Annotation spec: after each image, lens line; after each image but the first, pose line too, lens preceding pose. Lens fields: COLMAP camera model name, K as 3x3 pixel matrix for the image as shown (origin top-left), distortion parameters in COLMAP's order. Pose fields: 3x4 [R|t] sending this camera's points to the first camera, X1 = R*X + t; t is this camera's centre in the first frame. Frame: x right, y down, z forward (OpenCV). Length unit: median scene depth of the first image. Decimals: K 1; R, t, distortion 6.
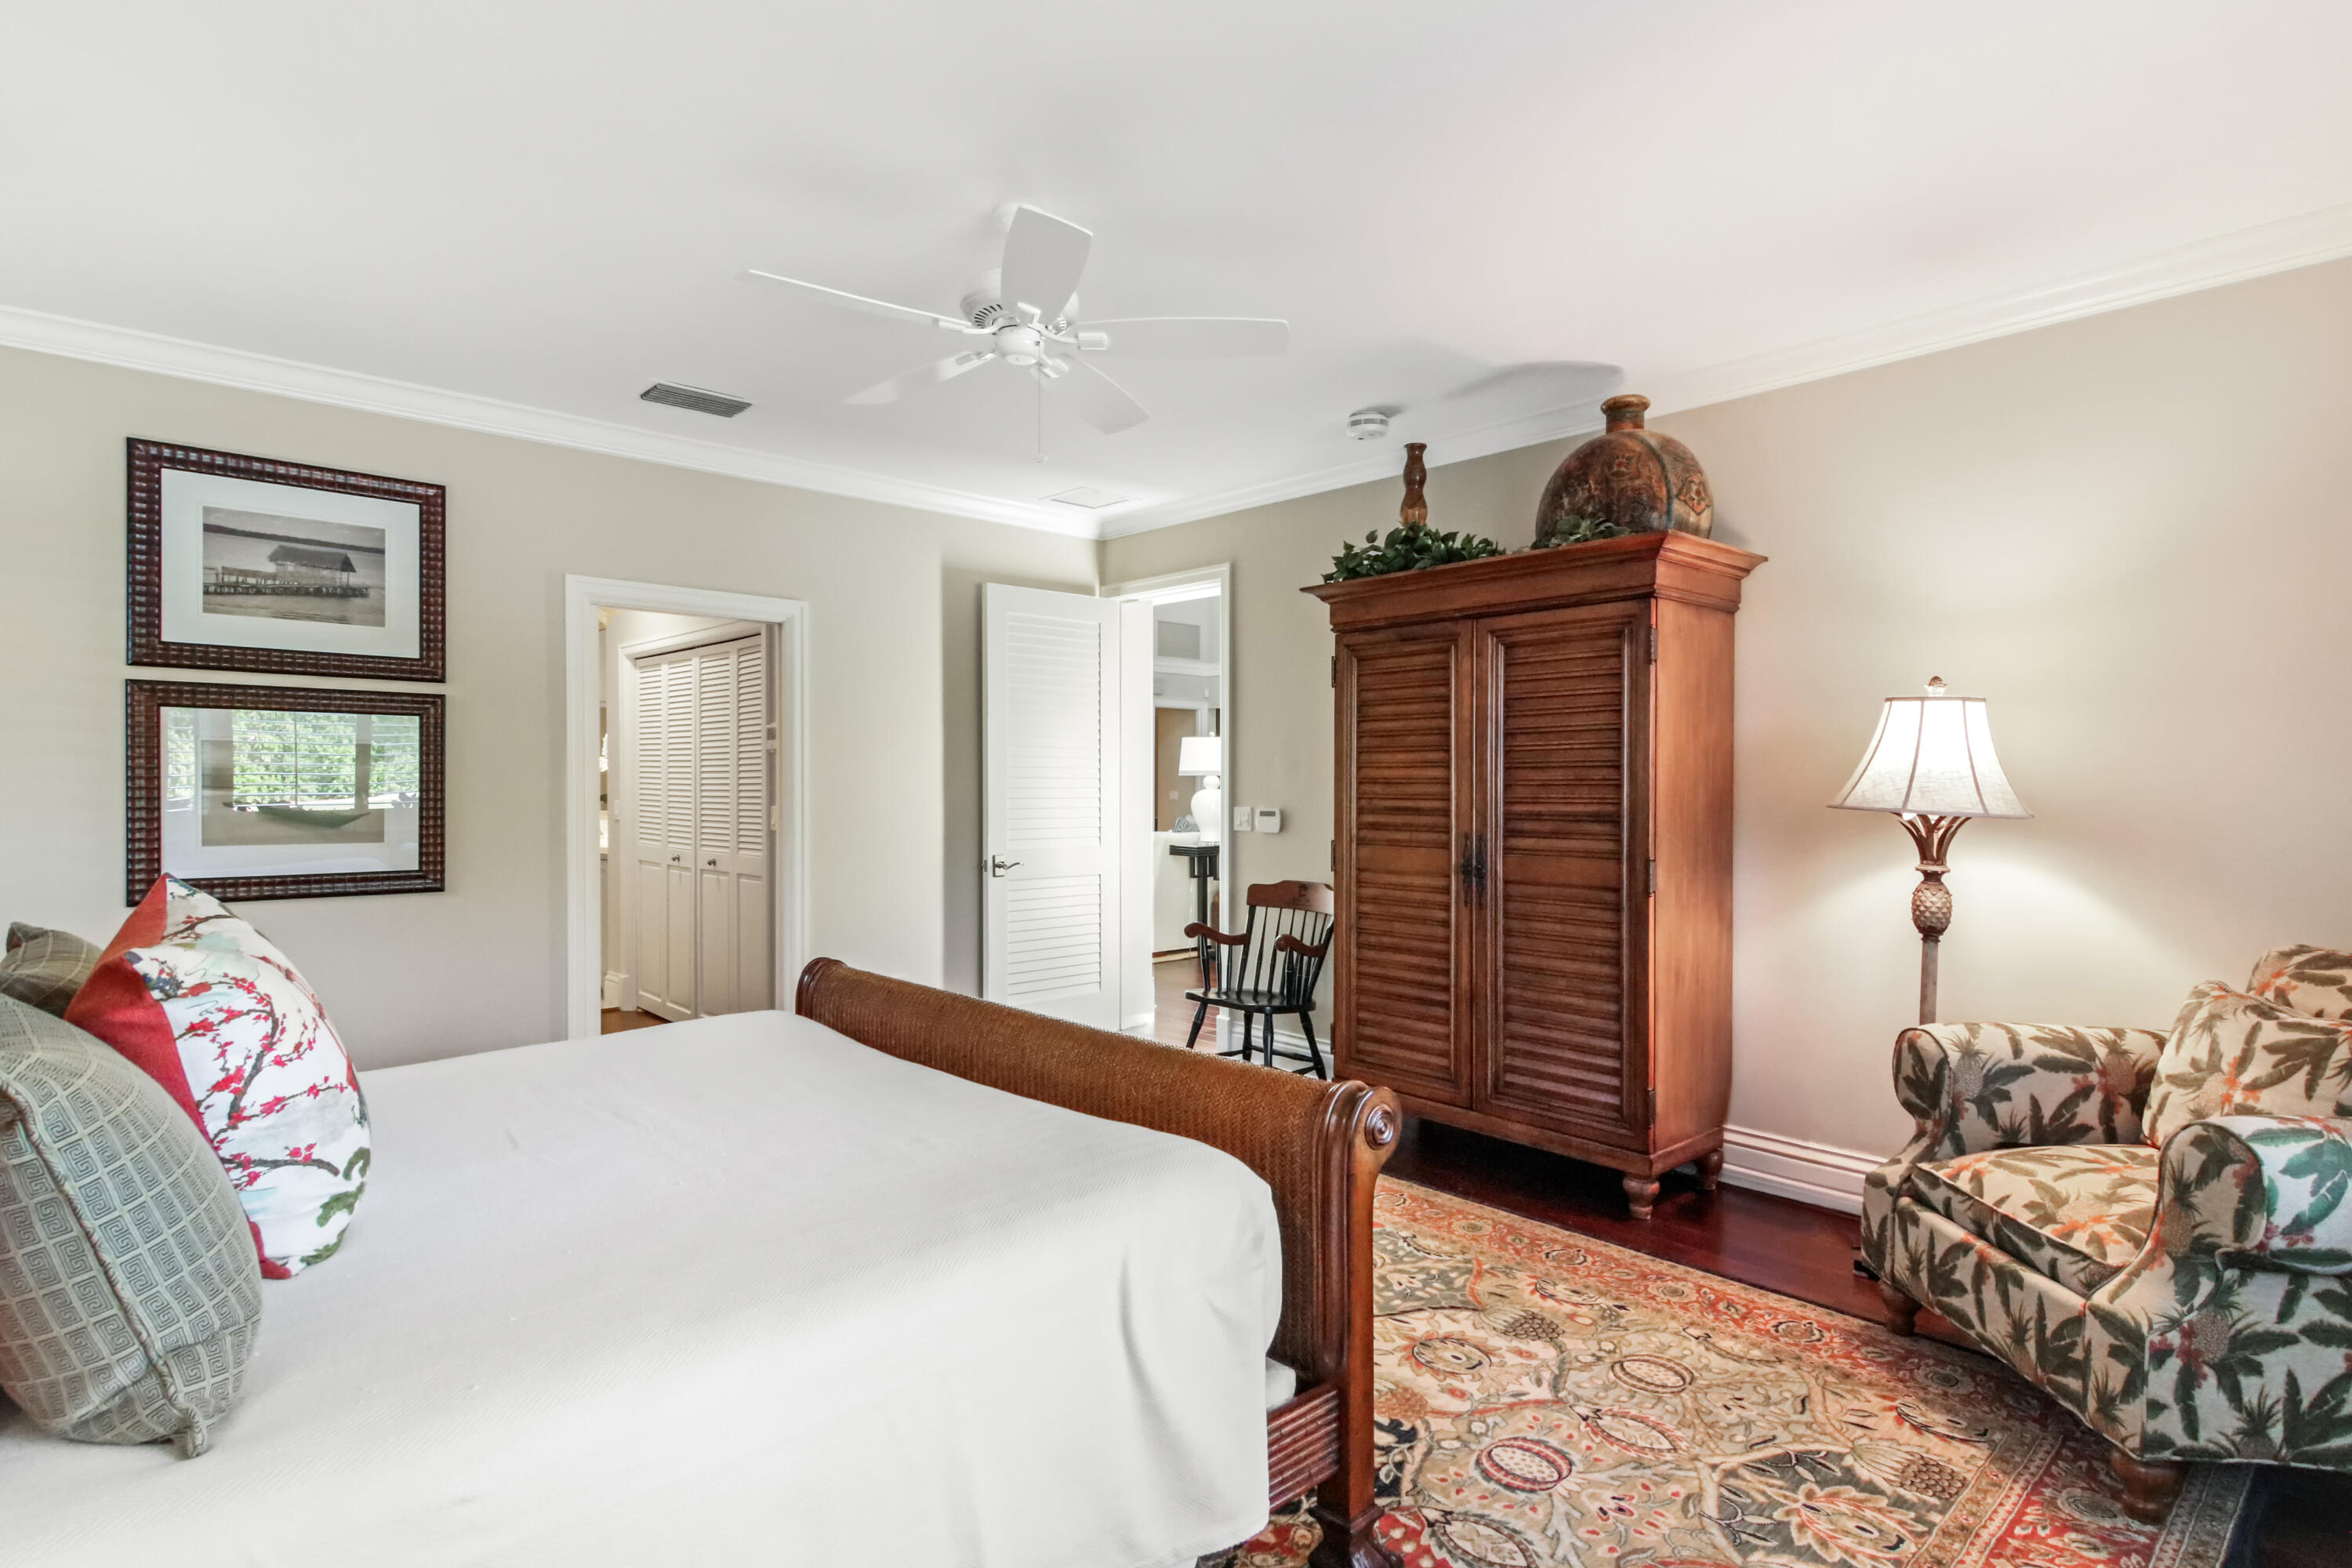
lens RADIAL K [[1215.8, 0, 1191.9], [0, 1215.8, 792.2], [0, 0, 1]] dist [0.005193, -0.001348]
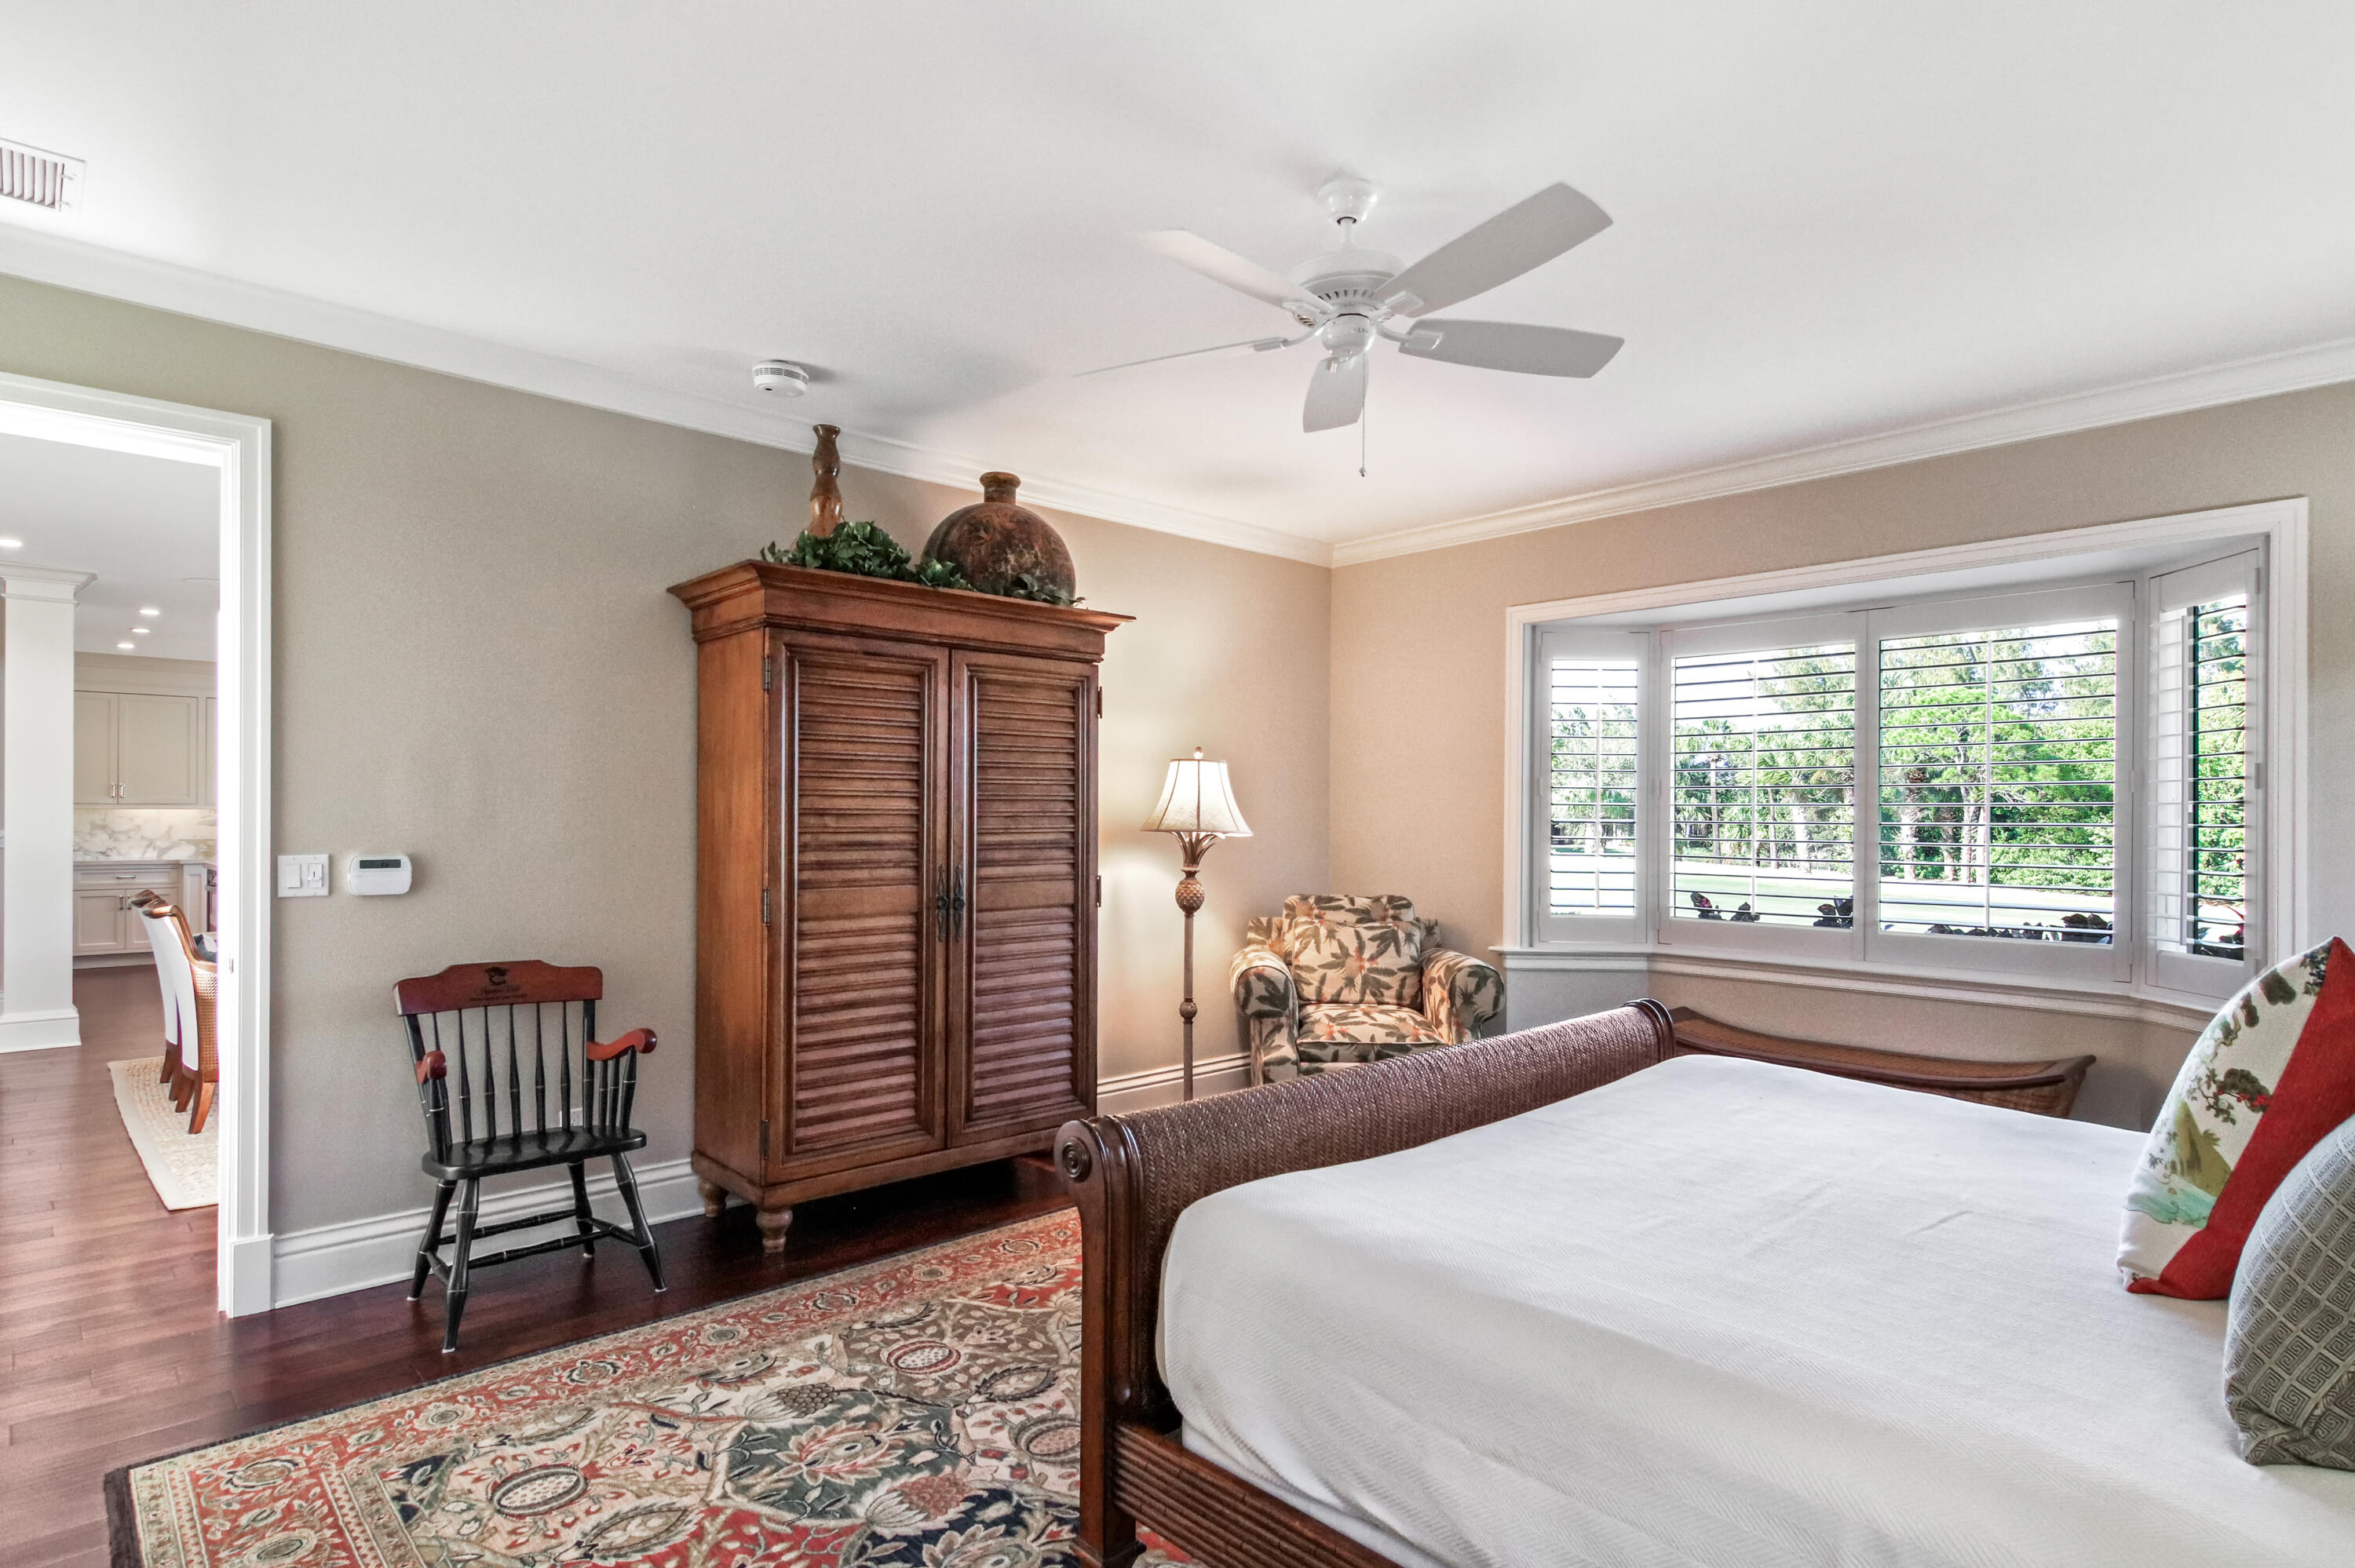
lens RADIAL K [[1217.2, 0, 1192.2], [0, 1217.2, 791.3], [0, 0, 1]] dist [0.005193, -0.001348]
pose [[-0.020483, 0.013048, 0.999705, -0.715335], [0.001616, 0.999914, -0.013018, -0.012594], [-0.999789, 0.001349, -0.020502, 0.778866]]
